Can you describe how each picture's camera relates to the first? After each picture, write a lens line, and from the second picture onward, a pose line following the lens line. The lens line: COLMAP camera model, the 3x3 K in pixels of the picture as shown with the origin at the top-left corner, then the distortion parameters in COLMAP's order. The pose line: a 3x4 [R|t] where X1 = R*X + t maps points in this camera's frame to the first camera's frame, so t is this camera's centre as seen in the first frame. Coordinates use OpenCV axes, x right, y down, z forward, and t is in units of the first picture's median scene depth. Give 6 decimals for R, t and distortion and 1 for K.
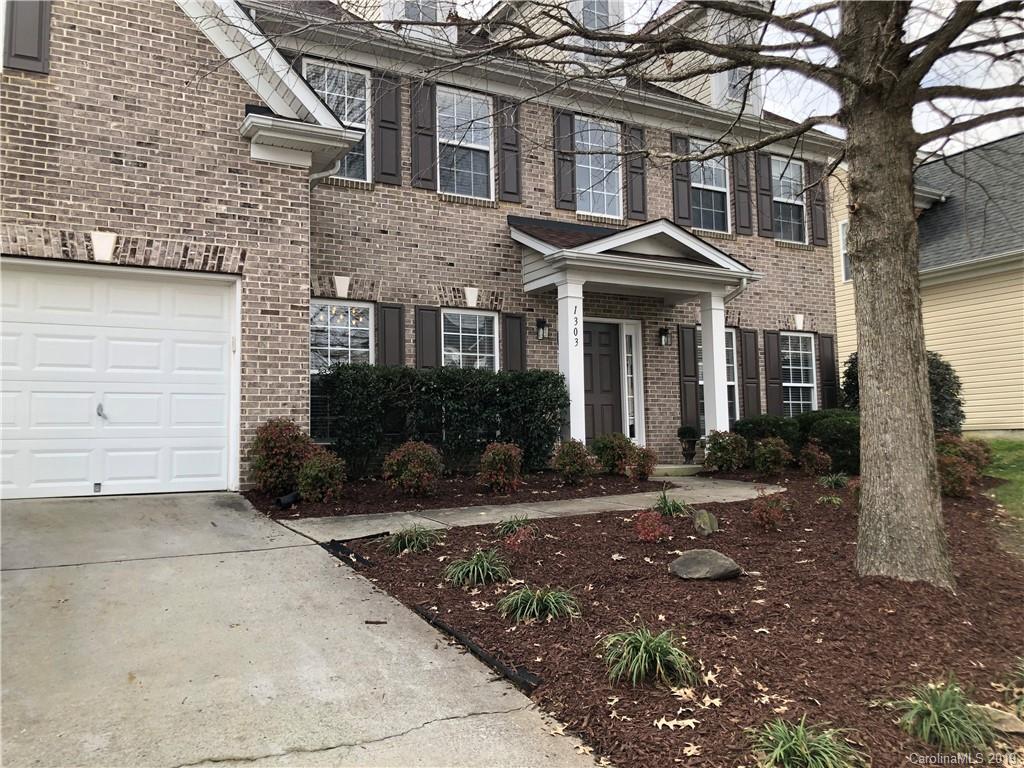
lens RADIAL K [[837.9, 0, 512.0], [0, 837.9, 384.0], [0, 0, 1]] dist [0.145853, -0.429234]
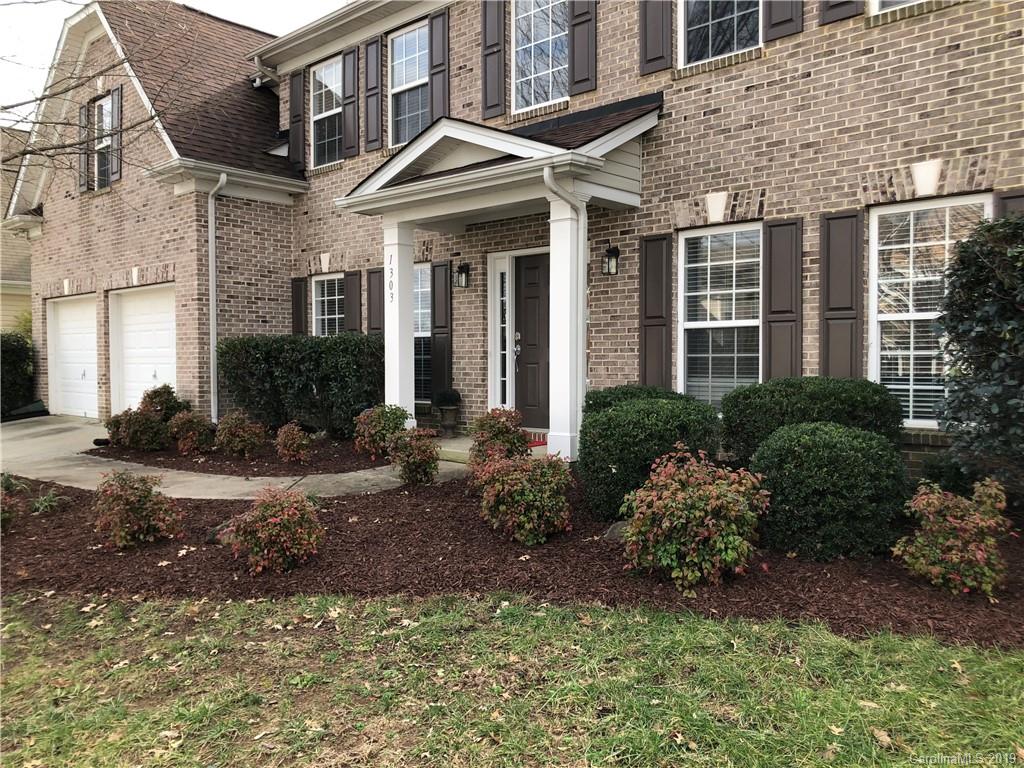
lens RADIAL K [[845.3, 0, 512.0], [0, 845.3, 384.0], [0, 0, 1]] dist [0.011380, 0.014999]
pose [[0.303882, 0.046340, -0.951582, 0.899906], [0.069573, 0.995070, 0.070675, -0.013400], [0.950166, -0.087682, 0.299160, 0.811785]]
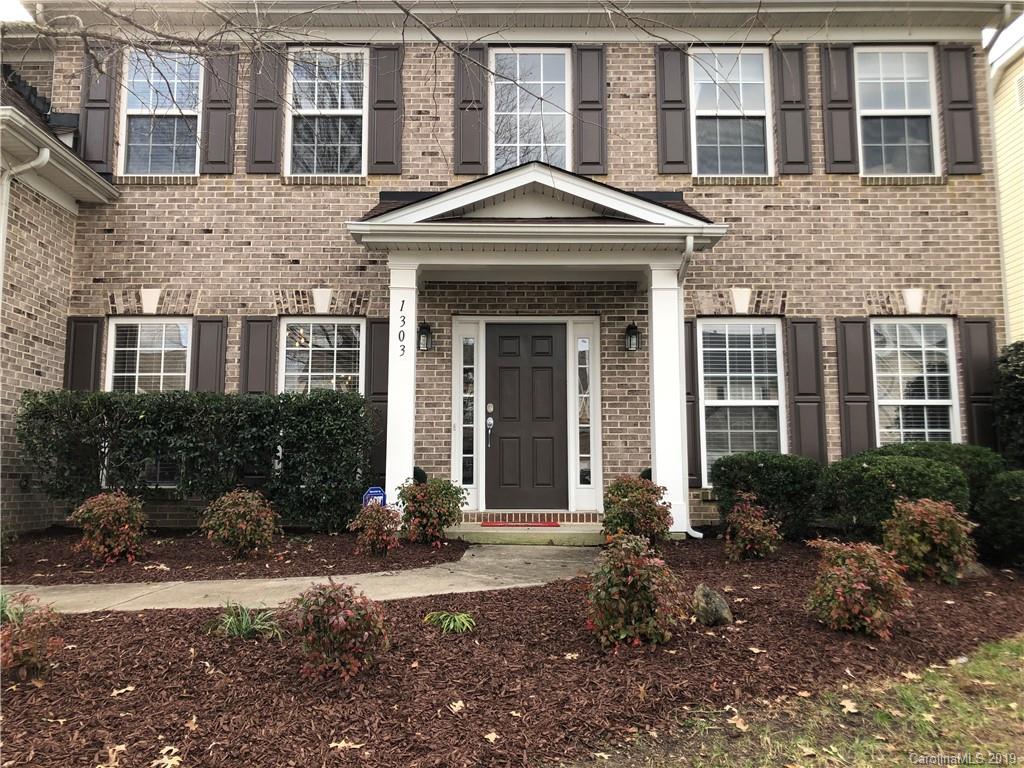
lens RADIAL K [[845.3, 0, 512.0], [0, 845.3, 384.0], [0, 0, 1]] dist [0.011380, 0.014999]
pose [[0.872810, -0.038380, -0.486550, 0.483309], [0.019523, 0.998851, -0.043769, 0.011264], [0.487670, 0.028703, 0.872556, 0.402521]]
